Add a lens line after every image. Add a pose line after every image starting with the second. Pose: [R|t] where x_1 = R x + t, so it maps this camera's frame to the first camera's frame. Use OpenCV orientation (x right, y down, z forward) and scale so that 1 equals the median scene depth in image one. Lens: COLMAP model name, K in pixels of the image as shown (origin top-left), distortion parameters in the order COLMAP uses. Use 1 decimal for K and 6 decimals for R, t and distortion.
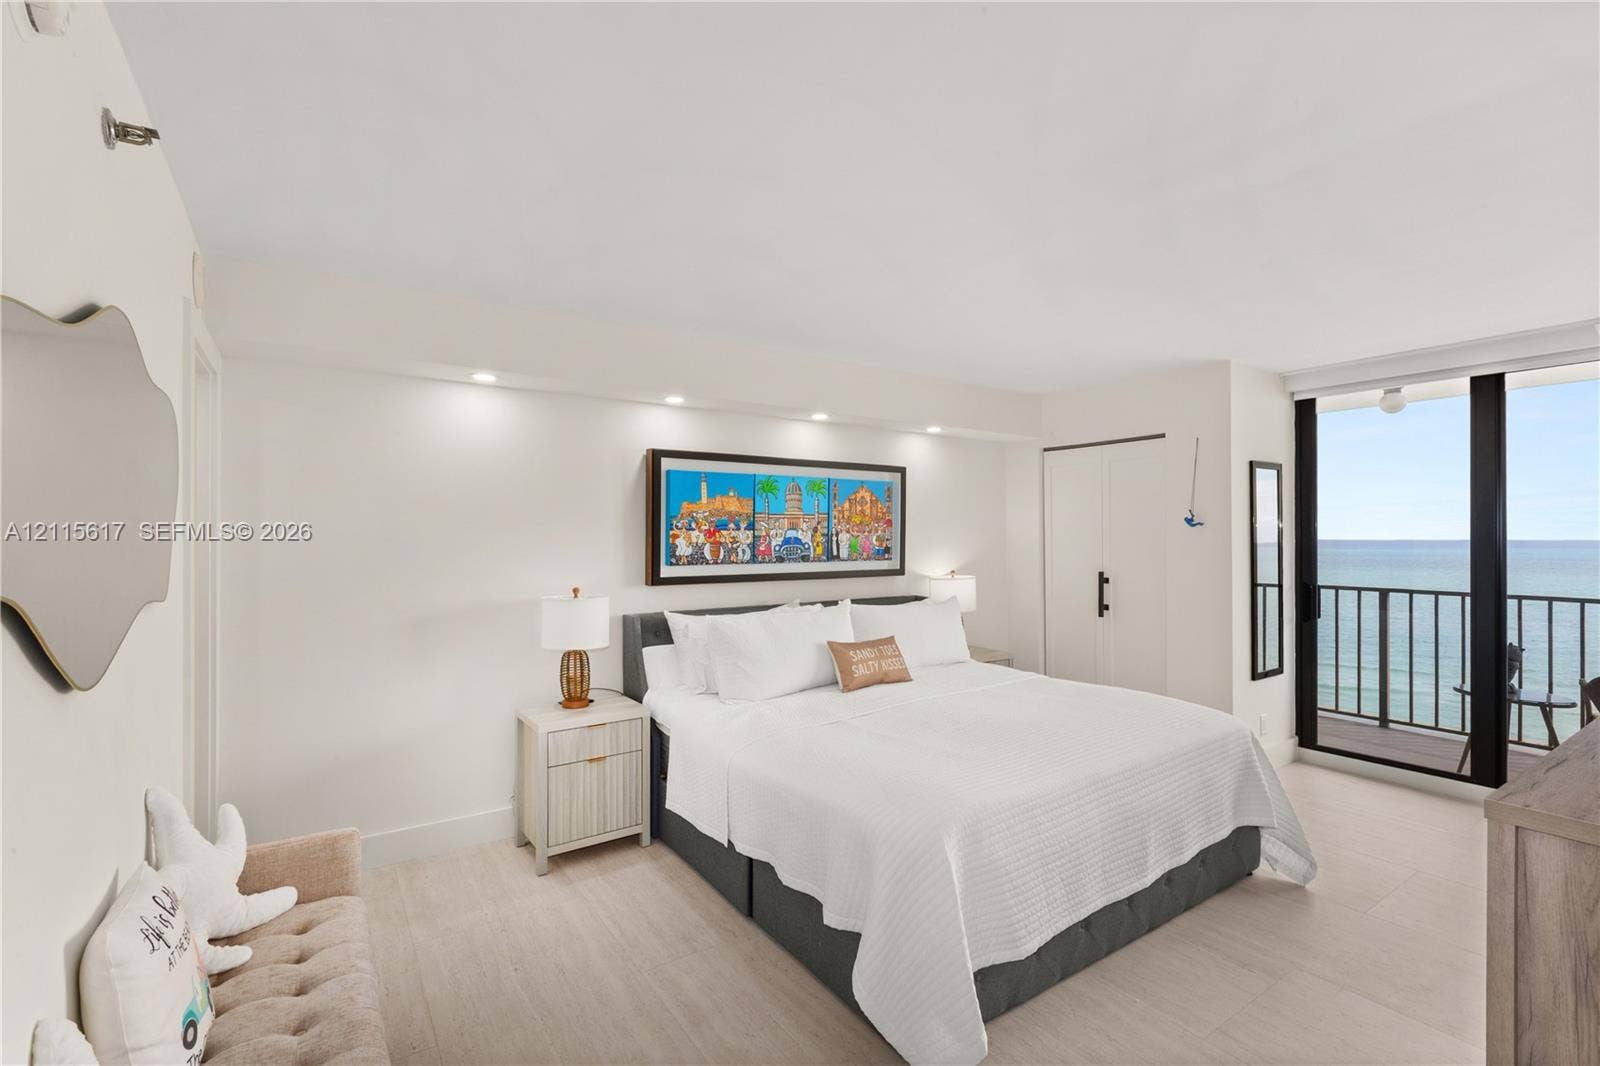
lens RADIAL K [[716.2, 0, 801.5], [0, 716.2, 537.8], [0, 0, 1]] dist [0.000618, 0.000360]
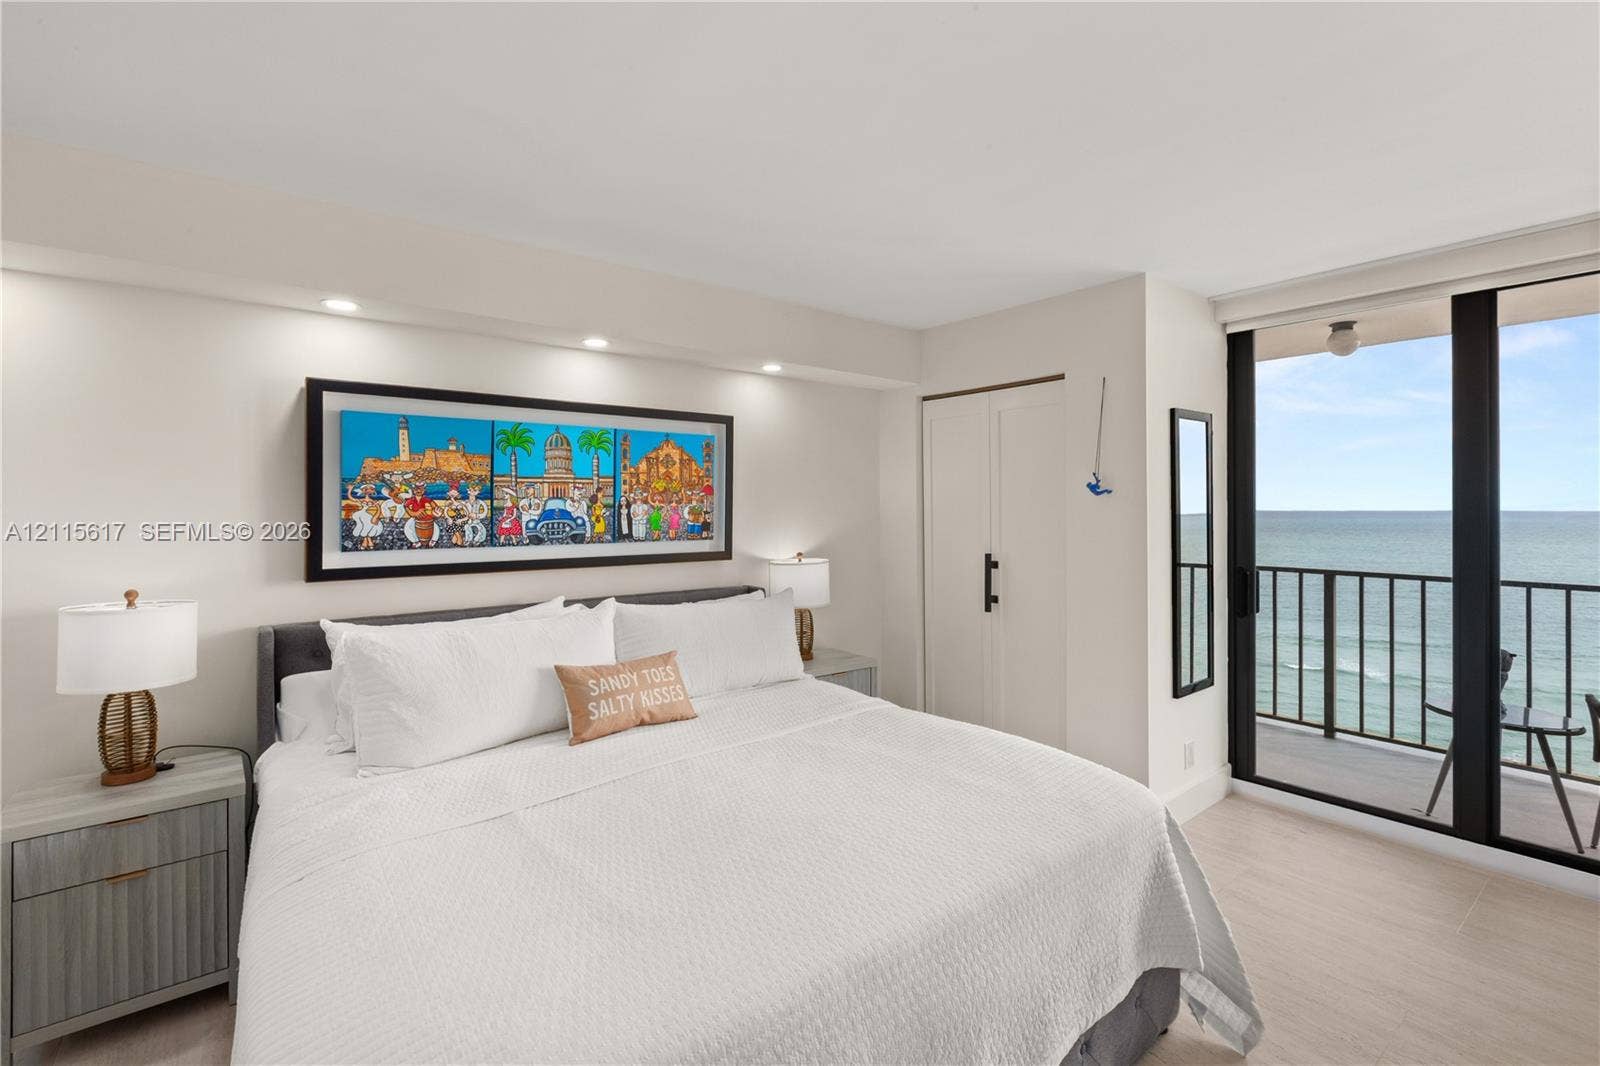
lens RADIAL K [[708.5, 0, 795.7], [0, 708.5, 508.7], [0, 0, 1]] dist [-0.001652, -0.000040]
pose [[0.998230, -0.000362, 0.059478, 0.186606], [0.000379, 1.000000, -0.000287, -0.001279], [-0.059478, 0.000309, 0.998230, 0.278552]]
